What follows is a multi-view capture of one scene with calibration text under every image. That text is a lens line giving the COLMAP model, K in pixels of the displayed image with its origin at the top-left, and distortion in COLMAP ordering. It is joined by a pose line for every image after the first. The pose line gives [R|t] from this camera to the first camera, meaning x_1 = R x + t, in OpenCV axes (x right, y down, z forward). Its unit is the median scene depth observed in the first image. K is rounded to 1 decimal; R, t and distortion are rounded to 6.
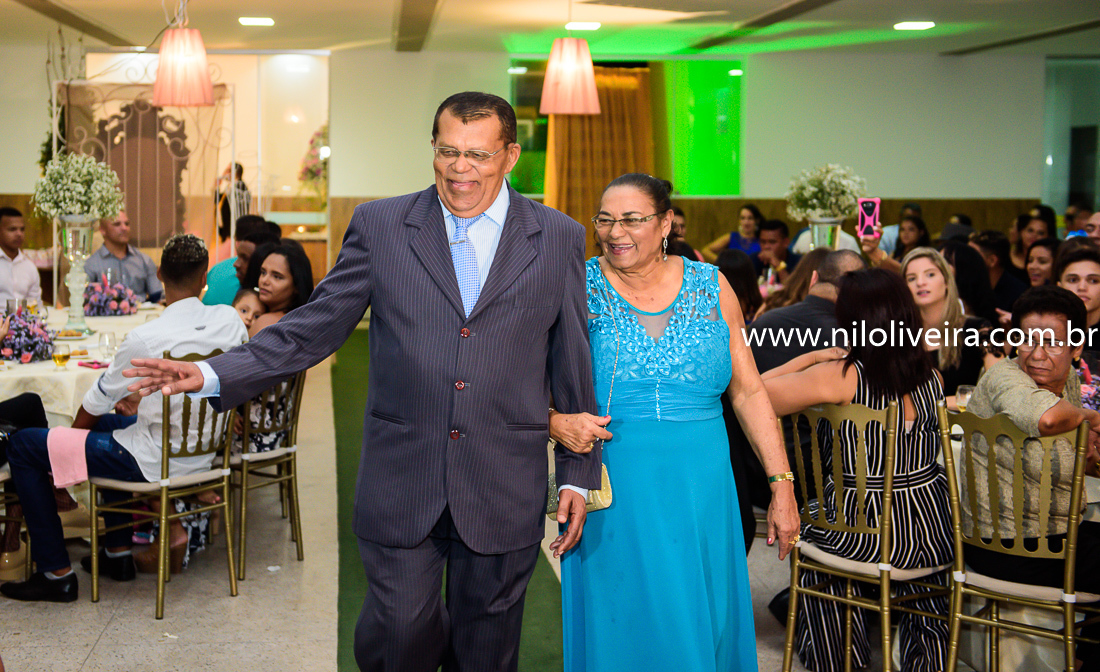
lens RADIAL K [[1710.0, 0, 518.2], [0, 1710.0, 255.3], [0, 0, 1]] dist [0.021937, 0.593299]
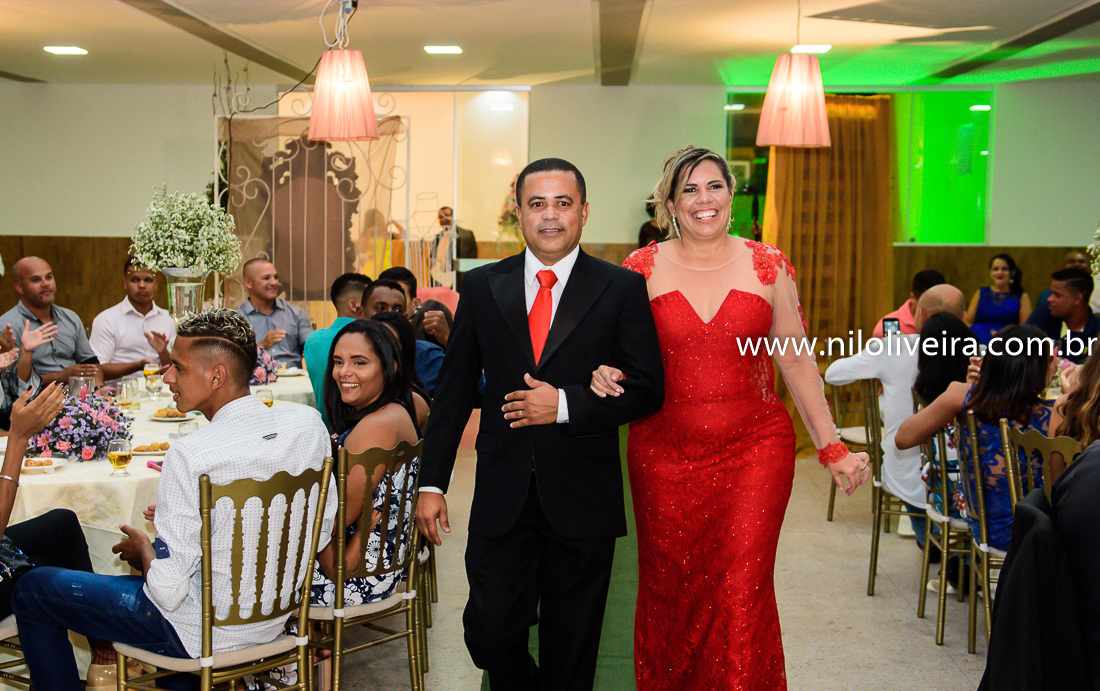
lens RADIAL K [[1537.9, 0, 483.1], [0, 1537.9, 347.5], [0, 0, 1]] dist [0.061290, 0.047989]
pose [[0.986951, 0.015550, -0.160269, 0.001627], [-0.009766, 0.999274, 0.036815, -0.010159], [0.160725, -0.034769, 0.986387, 0.215785]]
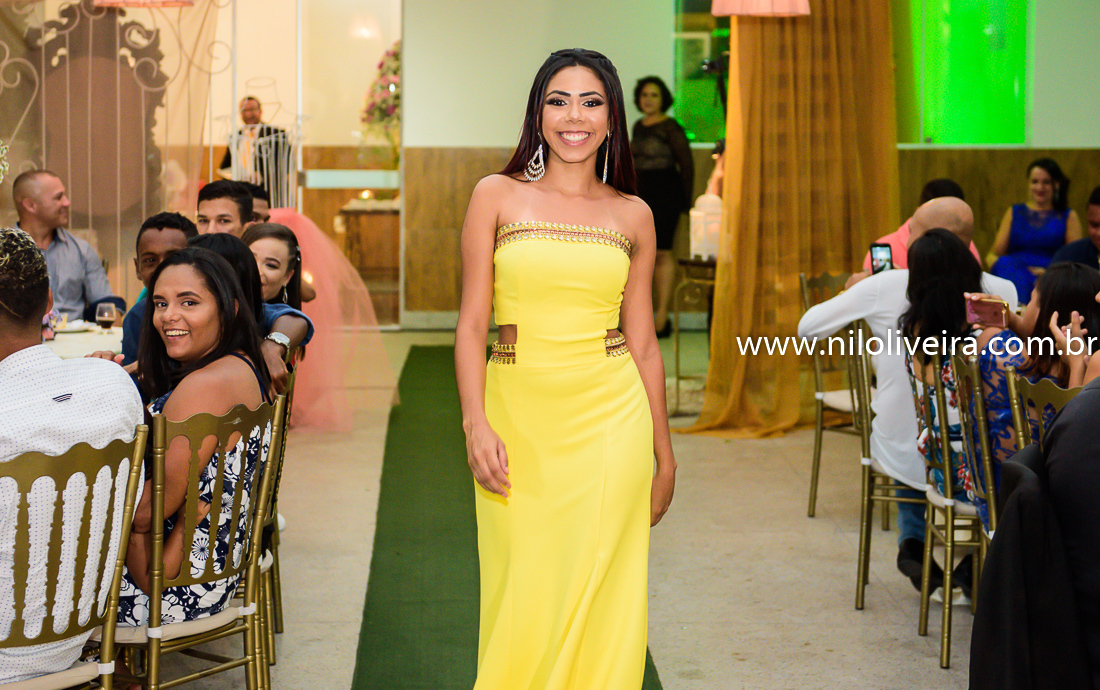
lens RADIAL K [[2239.0, 0, 548.2], [0, 2239.0, 239.7], [0, 0, 1]] dist [0.172608, -0.361427]
pose [[0.997638, 0.001362, -0.068681, 0.008919], [-0.000732, 0.999957, 0.009196, -0.008012], [0.068690, -0.009124, 0.997596, 0.167791]]
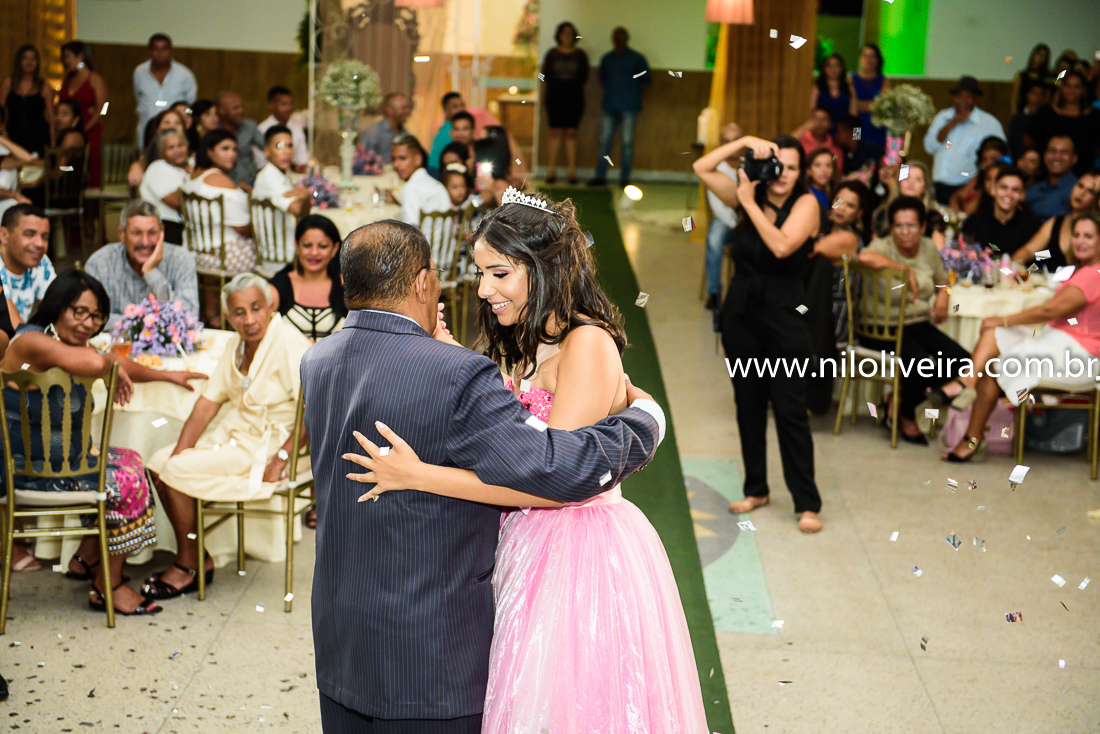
lens RADIAL K [[2327.6, 0, 550.0], [0, 2327.6, 367.0], [0, 0, 1]] dist [0.289817, 0.014515]
pose [[0.992747, 0.051522, -0.108623, 0.089534], [-0.037550, 0.991197, 0.126961, -0.043239], [0.114208, -0.121962, 0.985942, -0.644234]]
